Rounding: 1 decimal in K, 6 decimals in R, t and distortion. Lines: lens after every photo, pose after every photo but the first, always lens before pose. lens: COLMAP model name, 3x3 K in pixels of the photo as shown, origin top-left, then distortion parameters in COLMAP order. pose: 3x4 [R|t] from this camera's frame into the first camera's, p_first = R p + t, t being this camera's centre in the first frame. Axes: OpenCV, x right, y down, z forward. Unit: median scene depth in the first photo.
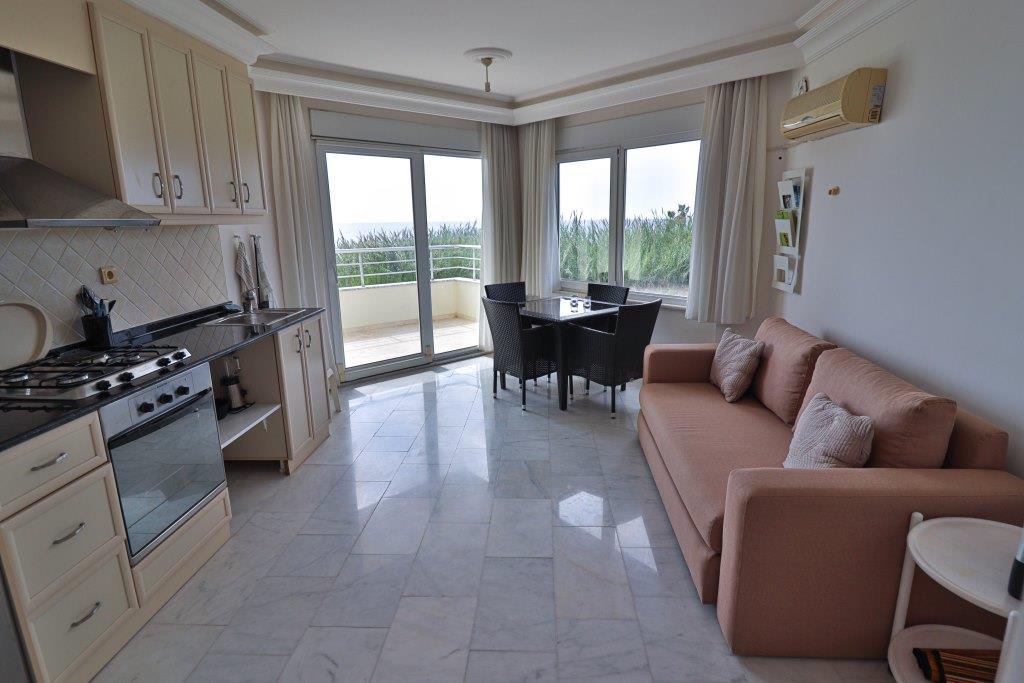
lens RADIAL K [[533.0, 0, 514.7], [0, 533.0, 345.9], [0, 0, 1]] dist [-0.021464, -0.001004]
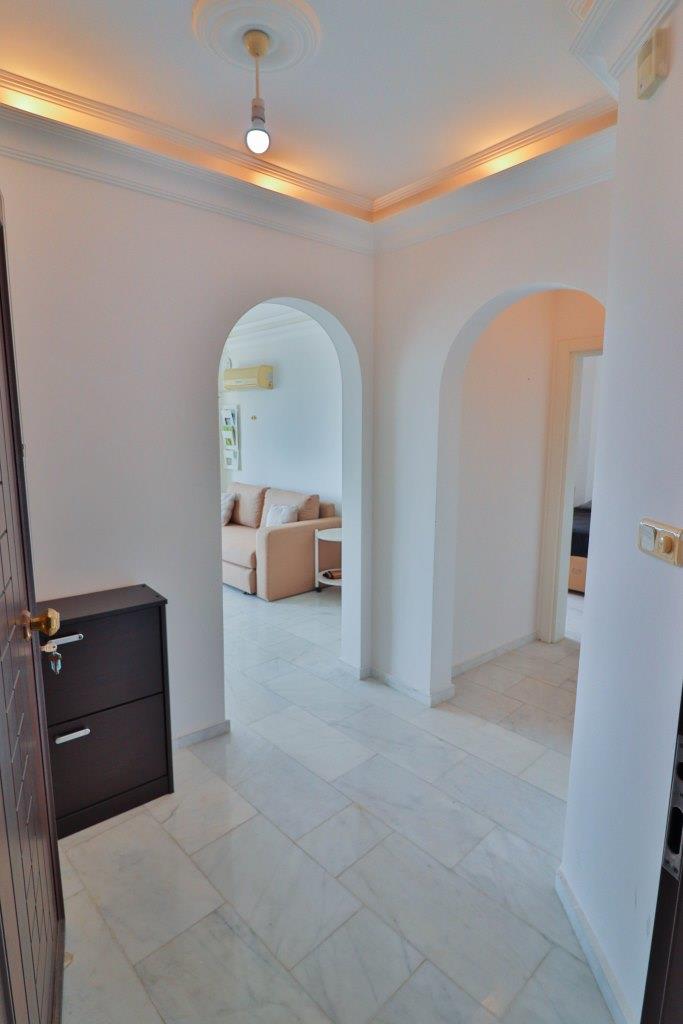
lens RADIAL K [[533.0, 0, 341.8], [0, 533.0, 512.7], [0, 0, 1]] dist [-0.021464, -0.001004]
pose [[0.692782, -0.100685, 0.714084, -0.614715], [0.155394, 0.987786, -0.011482, 0.136141], [-0.704206, 0.118918, 0.699966, -0.590391]]
